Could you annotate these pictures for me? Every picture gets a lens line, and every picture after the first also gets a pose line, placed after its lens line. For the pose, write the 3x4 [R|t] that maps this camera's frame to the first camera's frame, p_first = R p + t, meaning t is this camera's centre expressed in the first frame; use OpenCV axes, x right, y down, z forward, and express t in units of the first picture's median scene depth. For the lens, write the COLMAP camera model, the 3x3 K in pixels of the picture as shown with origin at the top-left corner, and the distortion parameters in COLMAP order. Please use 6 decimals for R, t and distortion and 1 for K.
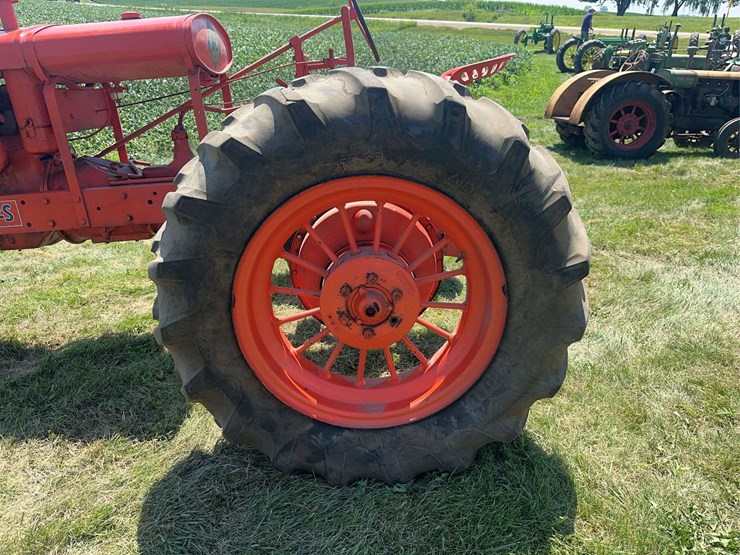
lens RADIAL K [[523.5, 0, 369.7], [0, 523.5, 286.3], [0, 0, 1]] dist [0.086733, -0.111782]
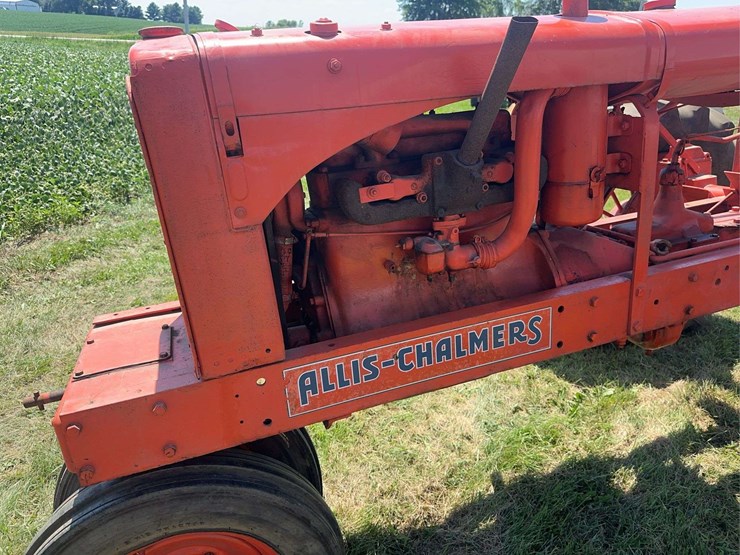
lens RADIAL K [[543.3, 0, 351.7], [0, 543.3, 283.8], [0, 0, 1]] dist [0.101424, -0.196772]
pose [[0.954927, -0.124282, 0.269571, -1.306352], [0.139860, 0.989391, -0.039294, -0.245670], [-0.261828, 0.075225, 0.962178, 0.606866]]
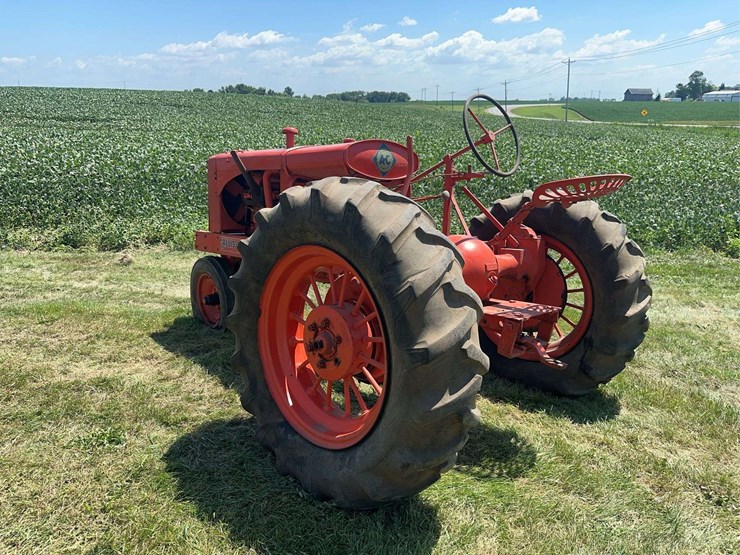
lens RADIAL K [[531.9, 0, 368.3], [0, 531.9, 280.8], [0, 0, 1]] dist [0.033708, -0.049127]
pose [[0.672741, 0.184065, -0.716616, 0.971095], [-0.322087, 0.944827, -0.059685, -0.067002], [0.666092, 0.270965, 0.694909, 0.089969]]
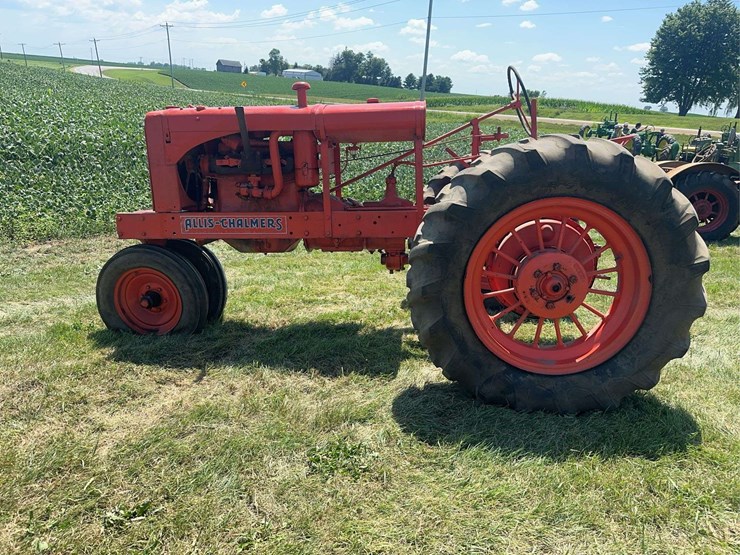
lens RADIAL K [[531.9, 0, 368.3], [0, 531.9, 280.8], [0, 0, 1]] dist [0.033708, -0.049127]
pose [[0.993348, 0.063399, -0.096130, -0.362116], [-0.077645, 0.985241, -0.152551, 0.282659], [0.085039, 0.159001, 0.983609, -0.514870]]
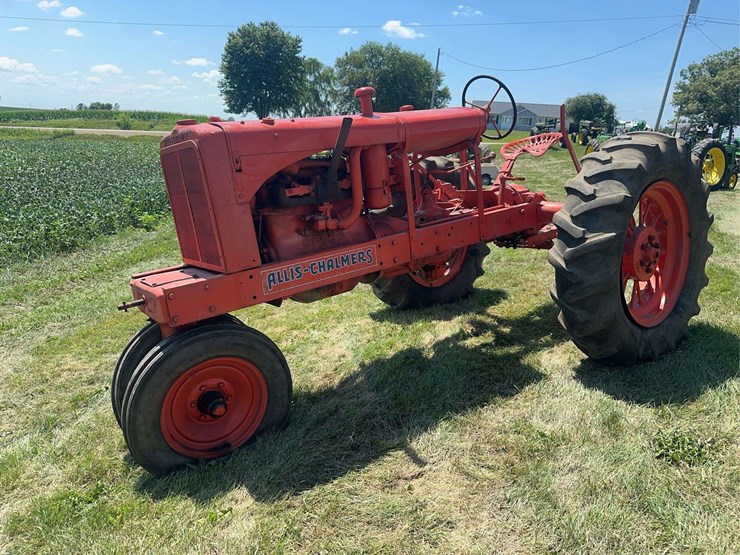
lens RADIAL K [[531.9, 0, 368.3], [0, 531.9, 280.8], [0, 0, 1]] dist [0.033708, -0.049127]
pose [[0.809239, -0.166288, 0.563455, -1.766669], [0.268500, 0.957761, -0.102966, 0.053901], [-0.522533, 0.234612, 0.819705, 0.008647]]
